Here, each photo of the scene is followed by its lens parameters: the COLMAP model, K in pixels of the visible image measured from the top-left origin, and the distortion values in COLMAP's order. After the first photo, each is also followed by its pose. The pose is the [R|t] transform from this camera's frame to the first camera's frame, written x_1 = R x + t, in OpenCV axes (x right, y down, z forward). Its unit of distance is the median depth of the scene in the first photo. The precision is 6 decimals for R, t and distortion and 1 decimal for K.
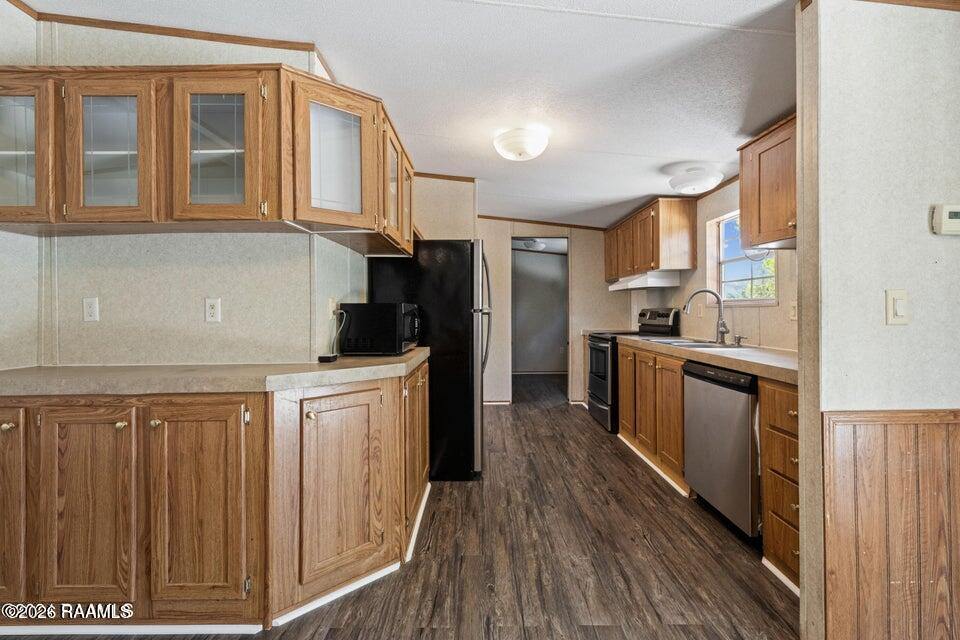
lens RADIAL K [[402.4, 0, 476.7], [0, 402.4, 308.5], [0, 0, 1]] dist [0.003916, -0.000211]
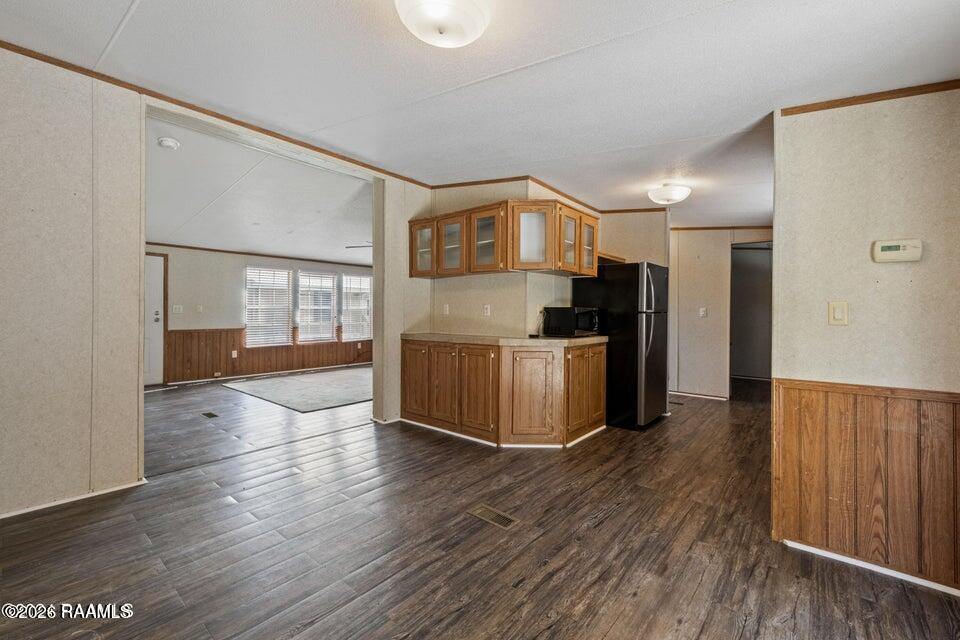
lens RADIAL K [[402.4, 0, 476.7], [0, 402.4, 308.5], [0, 0, 1]] dist [0.003916, -0.000211]
pose [[0.768805, 0.007893, -0.639435, 0.780007], [-0.008831, 0.999960, 0.001726, -0.009288], [0.639422, 0.004320, 0.768843, -0.787485]]
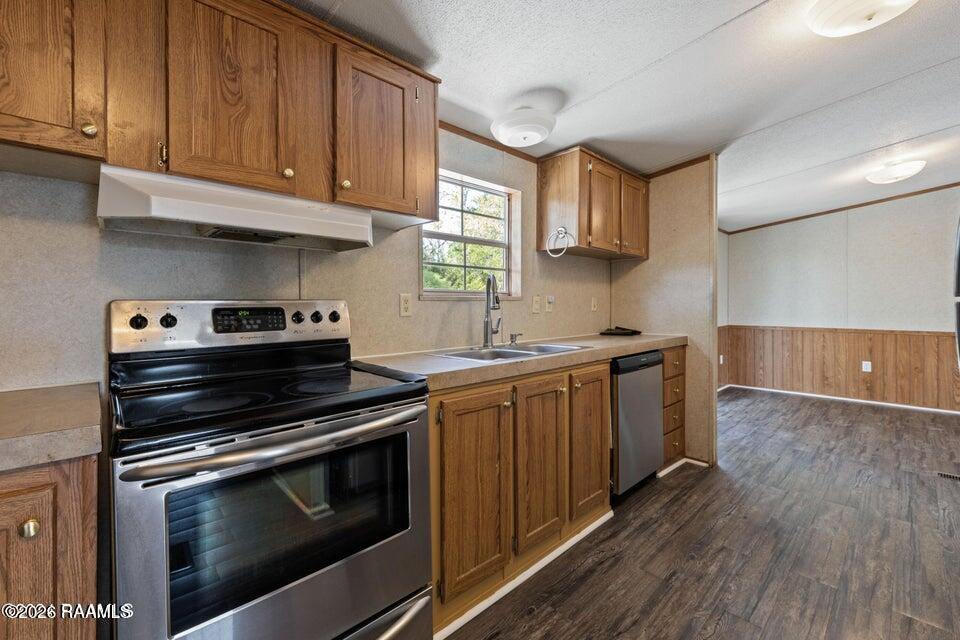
lens RADIAL K [[402.4, 0, 476.7], [0, 402.4, 308.5], [0, 0, 1]] dist [0.003916, -0.000211]
pose [[-0.689460, -0.001900, 0.724321, 0.128542], [0.002539, 0.999984, 0.005039, 0.014374], [-0.724319, 0.005313, -0.689444, 2.789899]]
